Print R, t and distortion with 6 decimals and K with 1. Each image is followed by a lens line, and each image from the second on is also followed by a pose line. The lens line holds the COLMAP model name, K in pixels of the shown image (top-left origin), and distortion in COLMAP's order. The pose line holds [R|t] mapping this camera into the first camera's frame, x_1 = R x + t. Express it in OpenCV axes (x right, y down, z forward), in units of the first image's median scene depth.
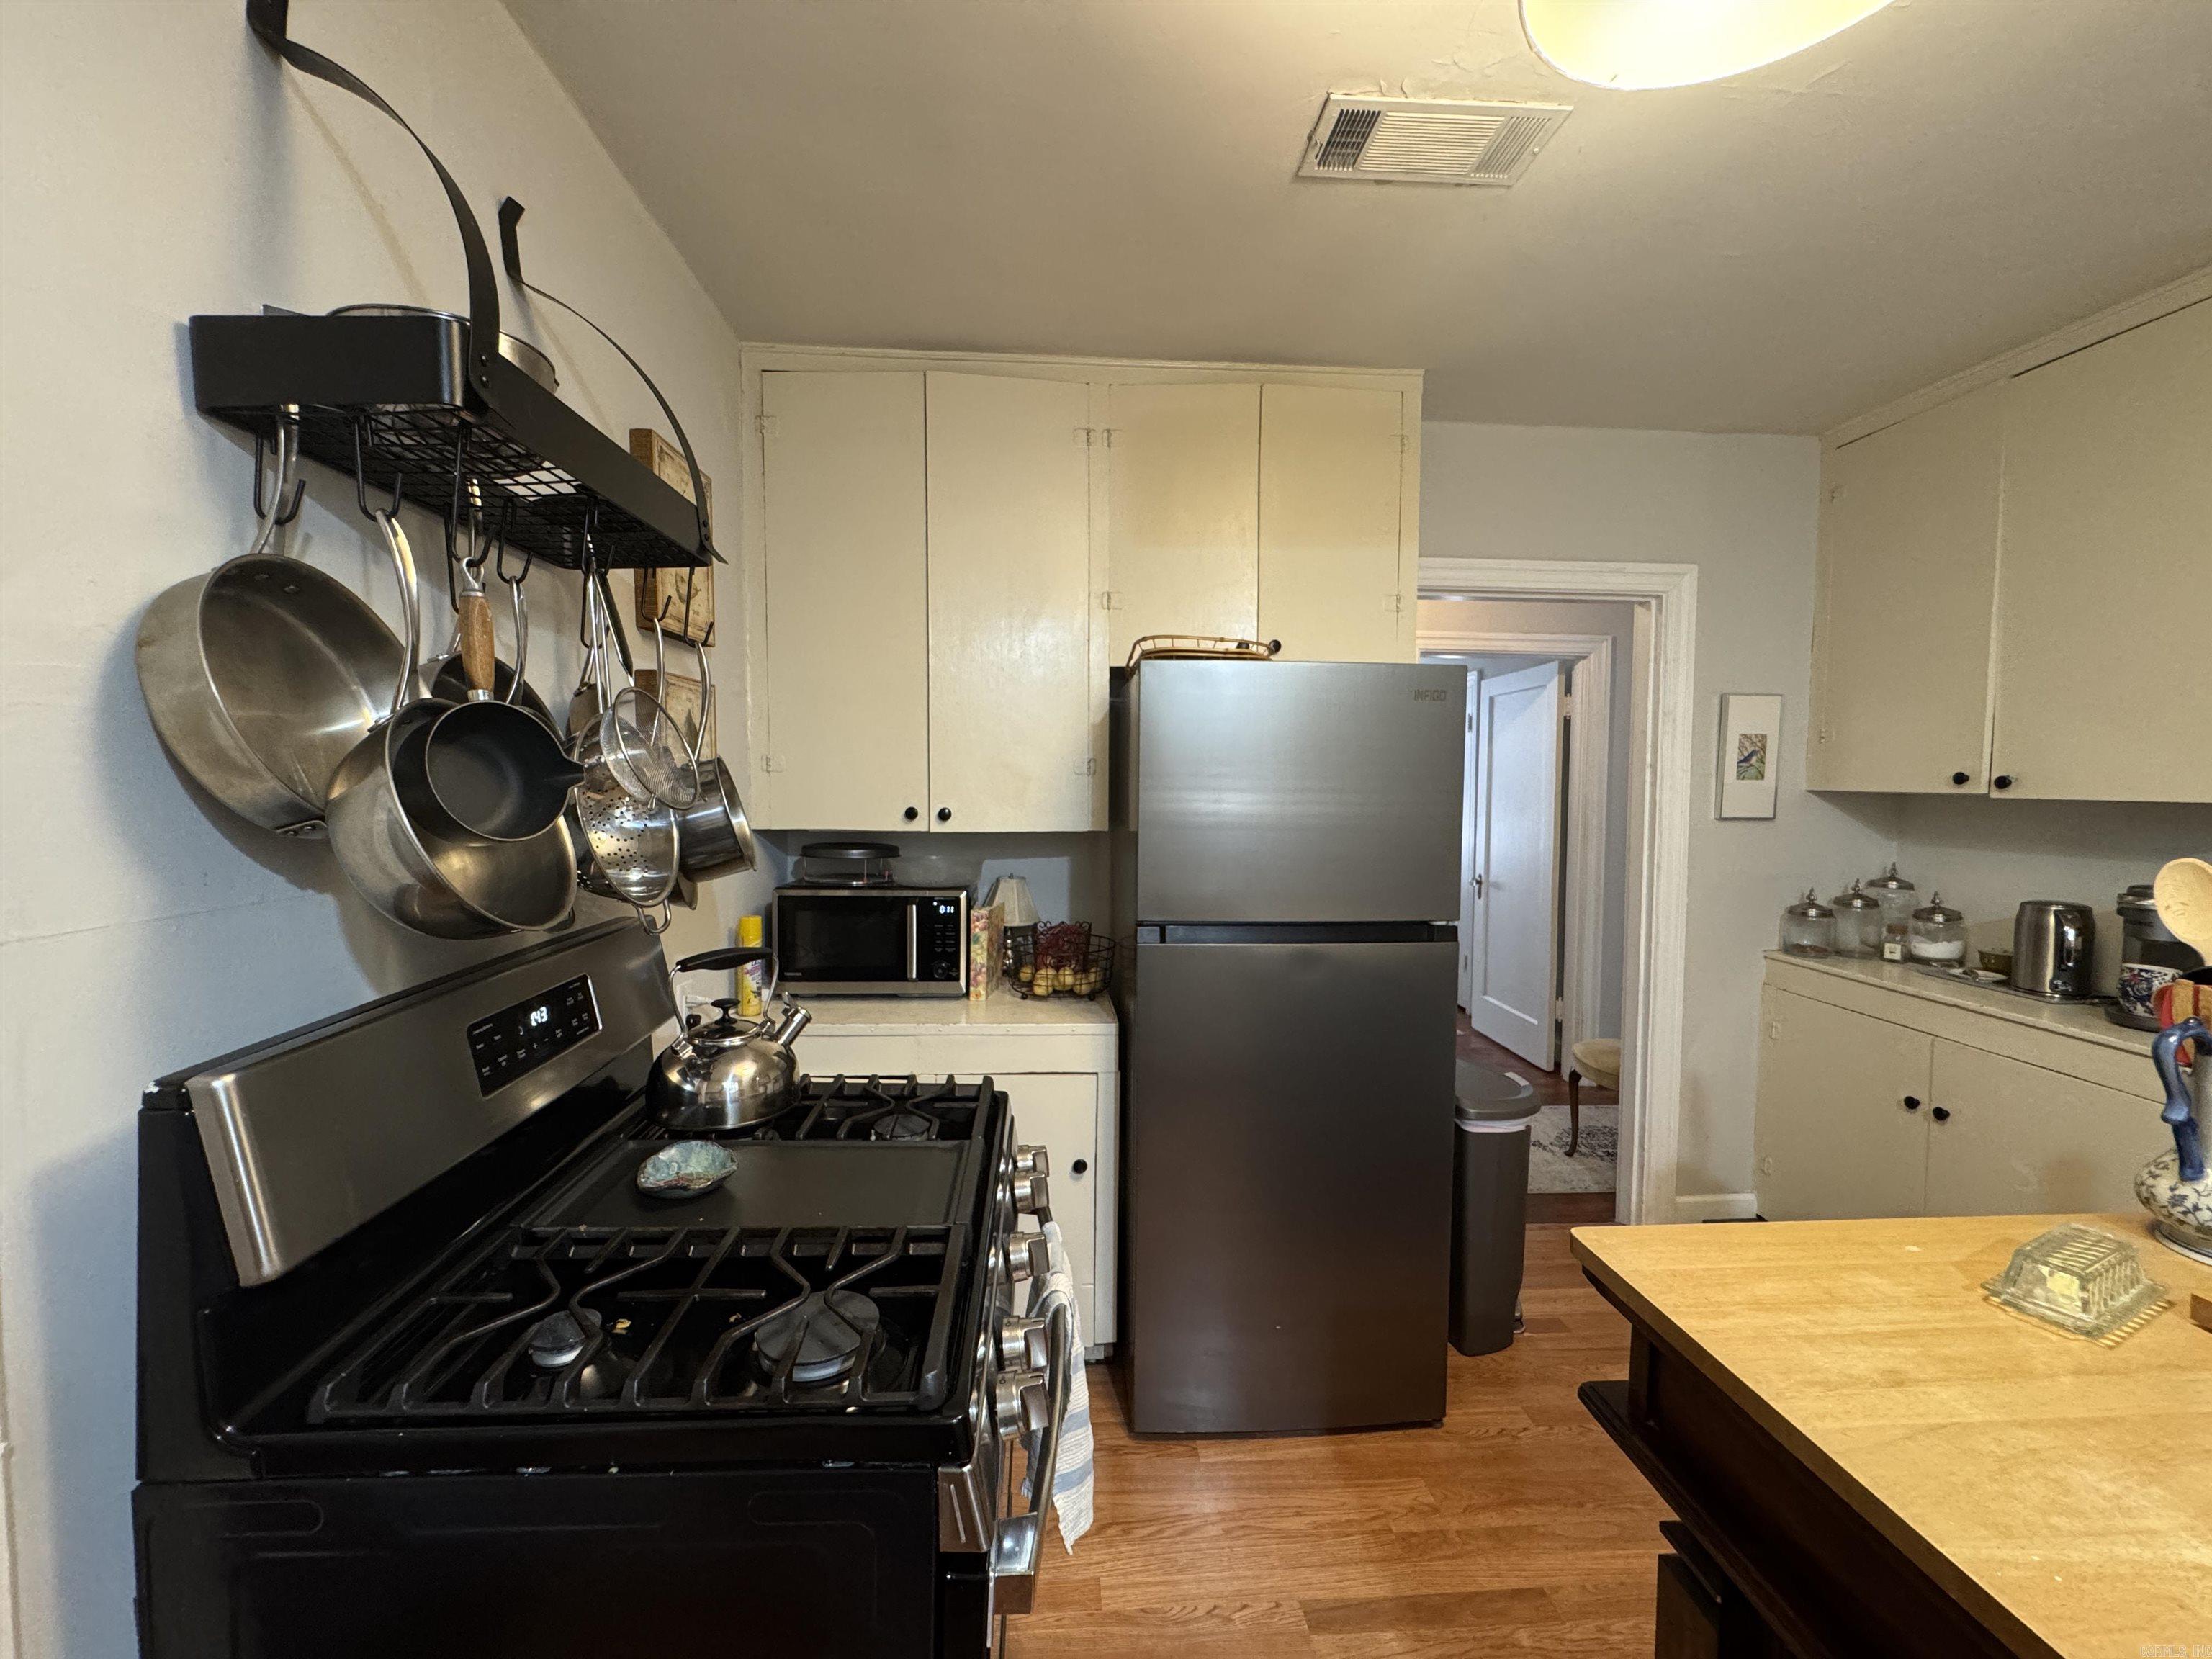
lens RADIAL K [[887.2, 0, 1102.8], [0, 887.2, 825.7], [0, 0, 1]] dist [-0.004522, 0.000434]
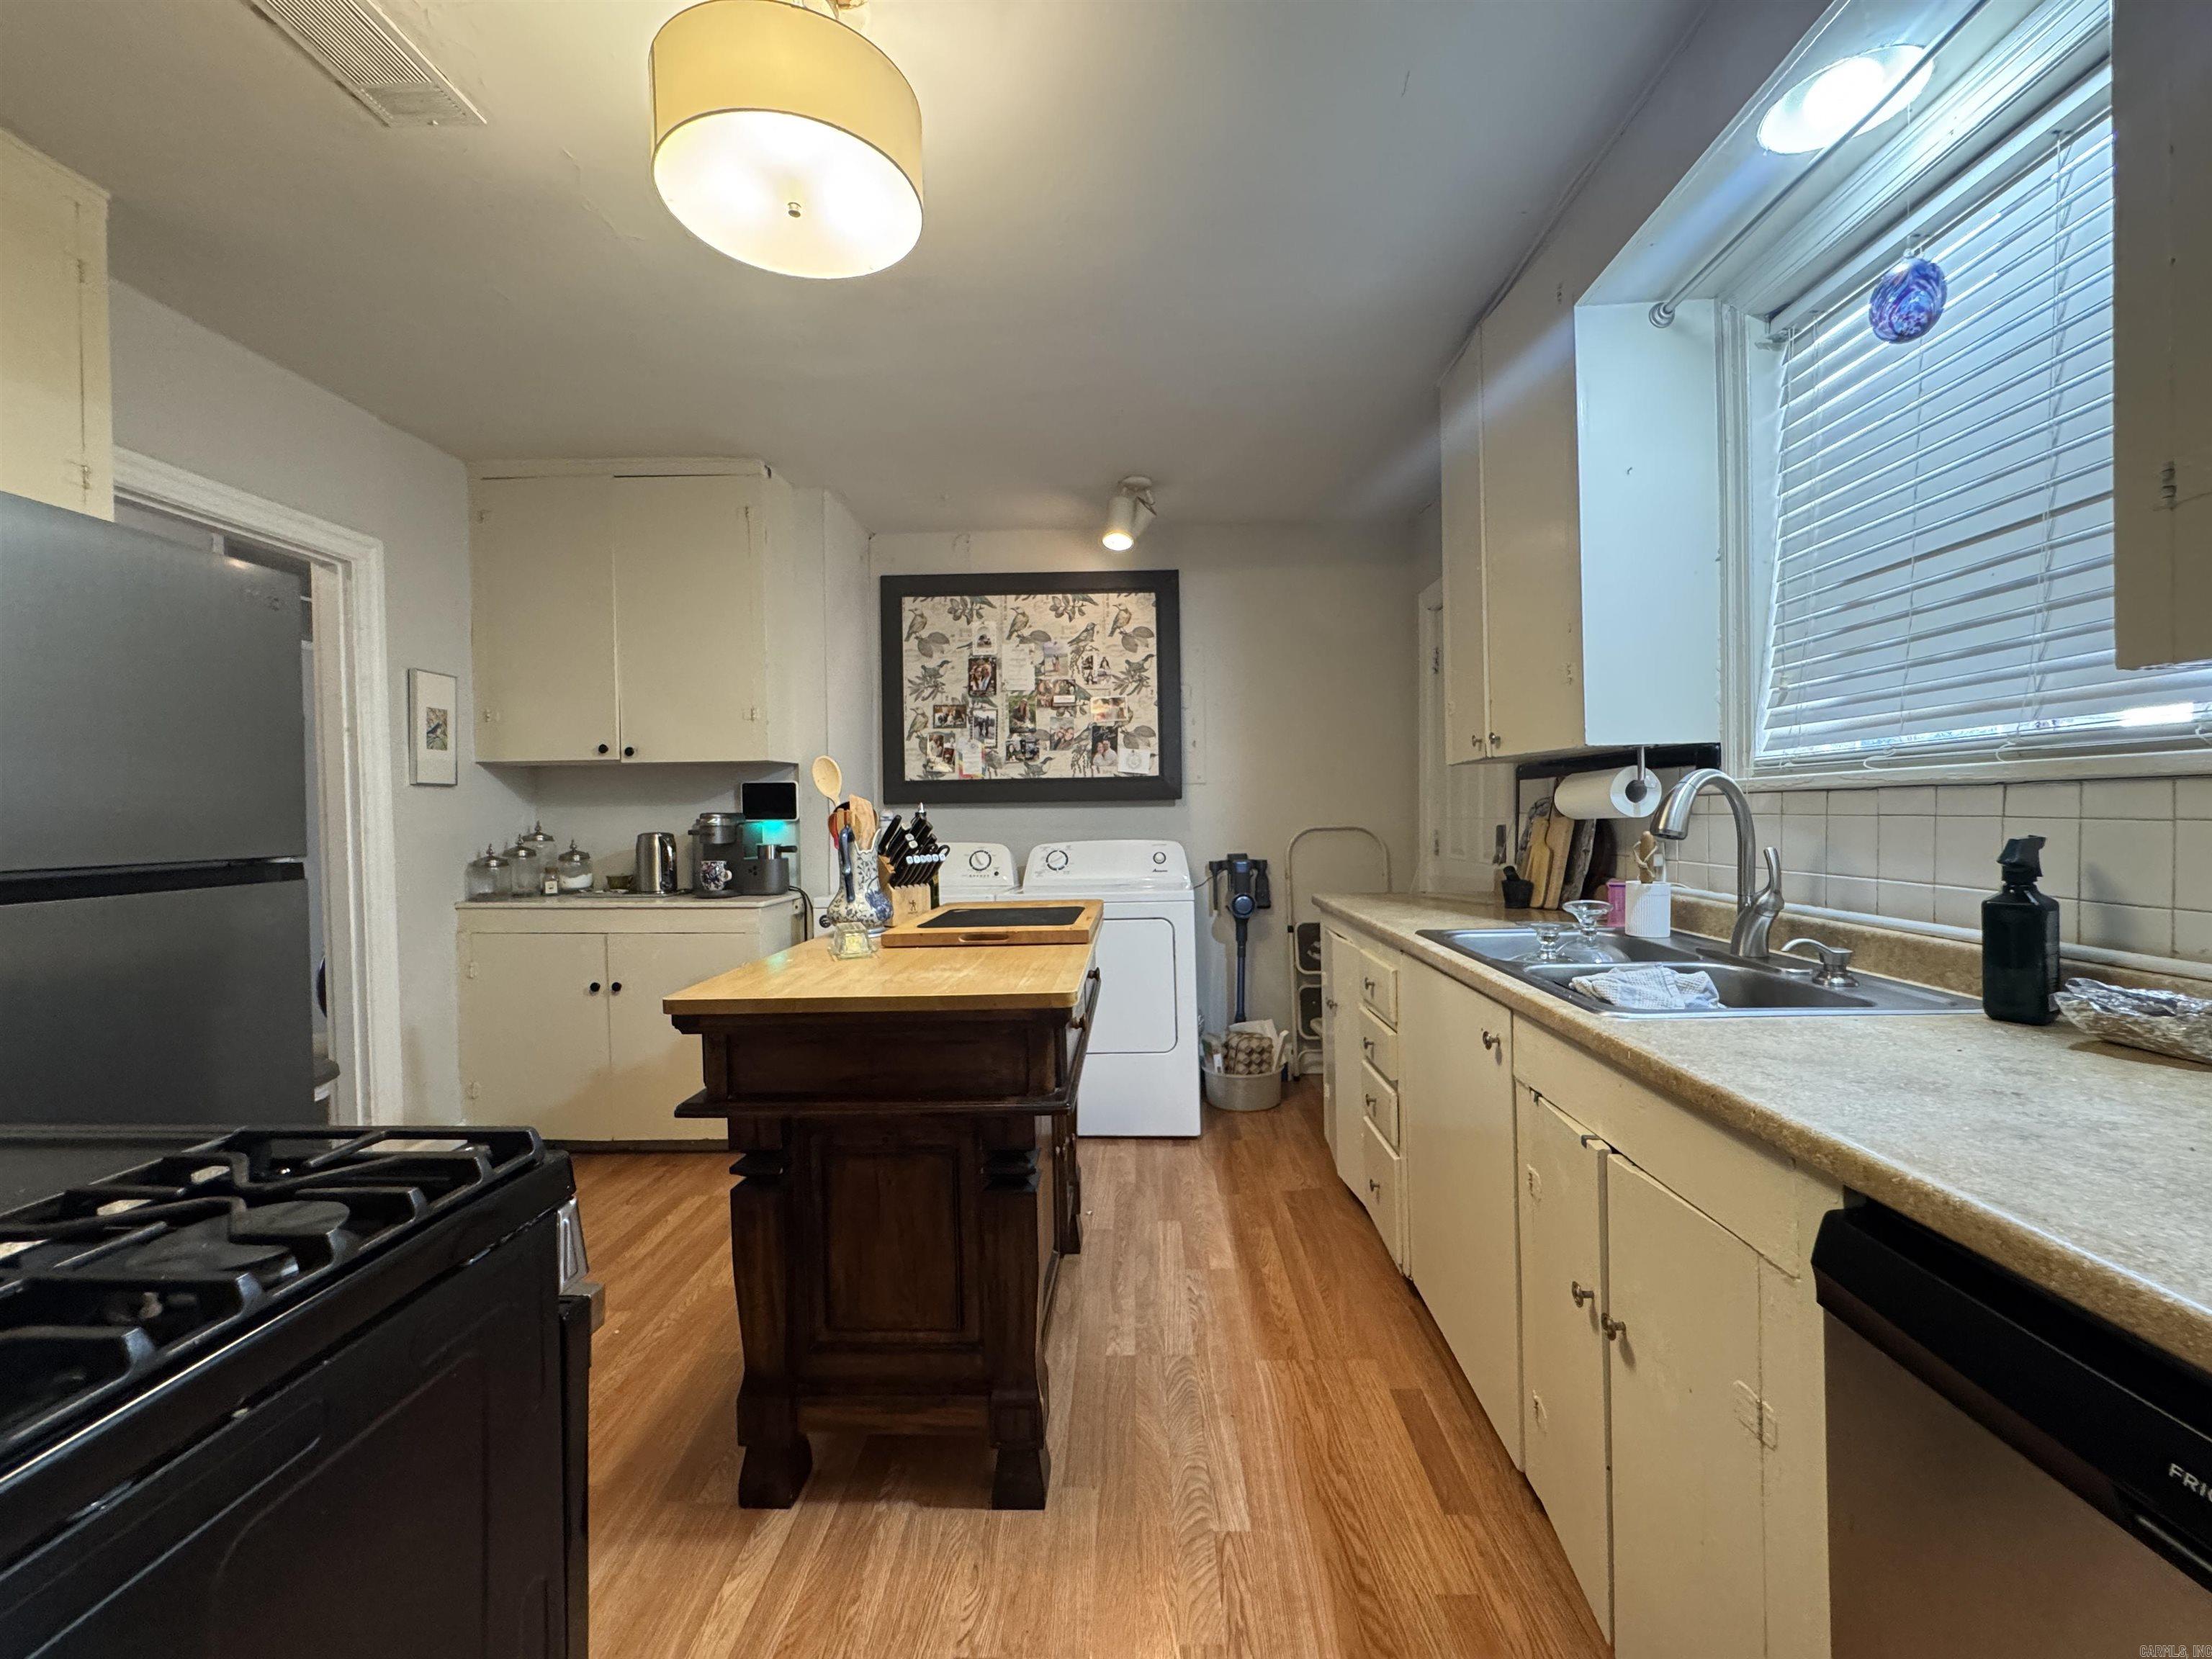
lens RADIAL K [[887.2, 0, 1109.5], [0, 887.2, 826.5], [0, 0, 1]] dist [-0.004522, 0.000434]
pose [[0.091344, -0.025498, 0.995493, -0.369601], [0.069156, 0.997421, 0.019201, 0.100568], [-0.993415, 0.067090, 0.092872, 0.078399]]
